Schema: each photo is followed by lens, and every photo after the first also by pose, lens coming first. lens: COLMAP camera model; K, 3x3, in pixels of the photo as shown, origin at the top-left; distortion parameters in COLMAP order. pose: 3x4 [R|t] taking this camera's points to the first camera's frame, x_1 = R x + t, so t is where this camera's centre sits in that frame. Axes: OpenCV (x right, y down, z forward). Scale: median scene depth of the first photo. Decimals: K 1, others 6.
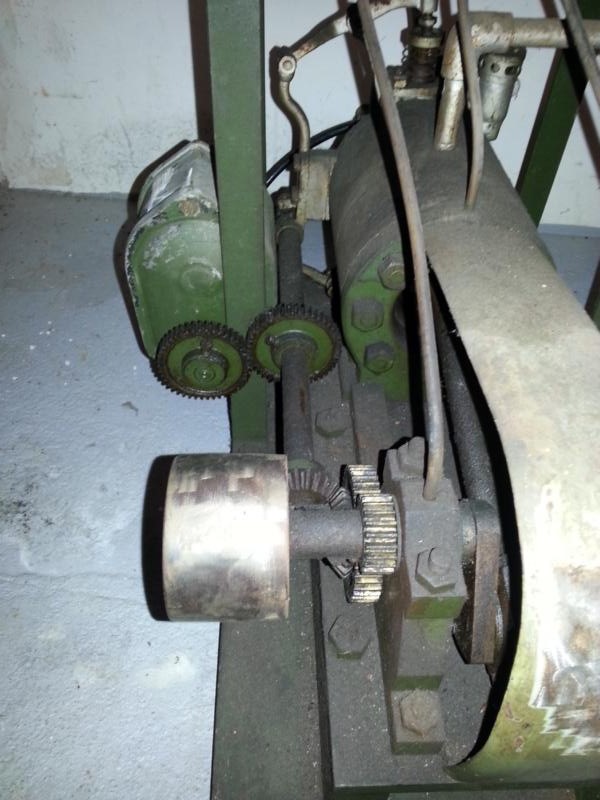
lens RADIAL K [[662.6, 0, 299.6], [0, 662.6, 401.5], [0, 0, 1]] dist [0.036333, -0.031949]
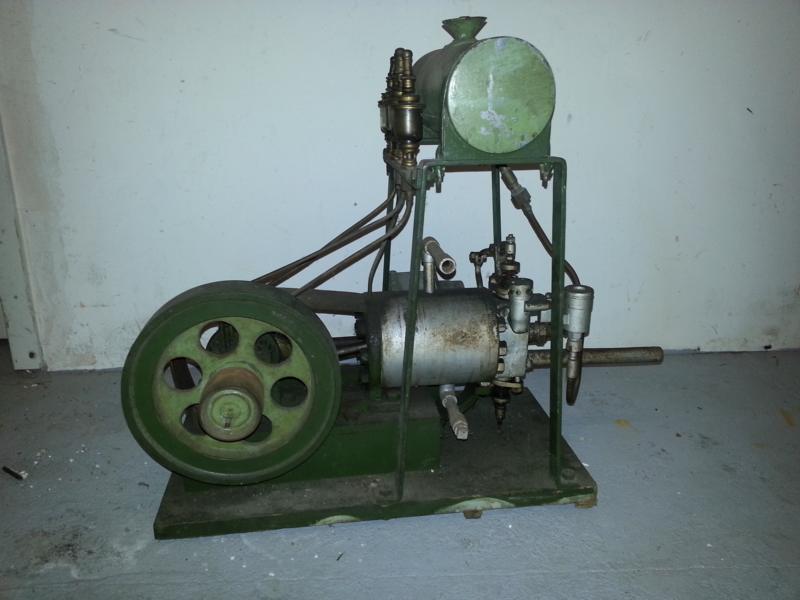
lens RADIAL K [[662.6, 0, 404.7], [0, 662.6, 302.2], [0, 0, 1]] dist [0.036333, -0.031949]
pose [[0.979770, -0.087797, 0.179840, 0.089385], [0.155951, 0.898125, -0.411159, 0.380743], [-0.125420, 0.430887, 0.893648, -0.633603]]
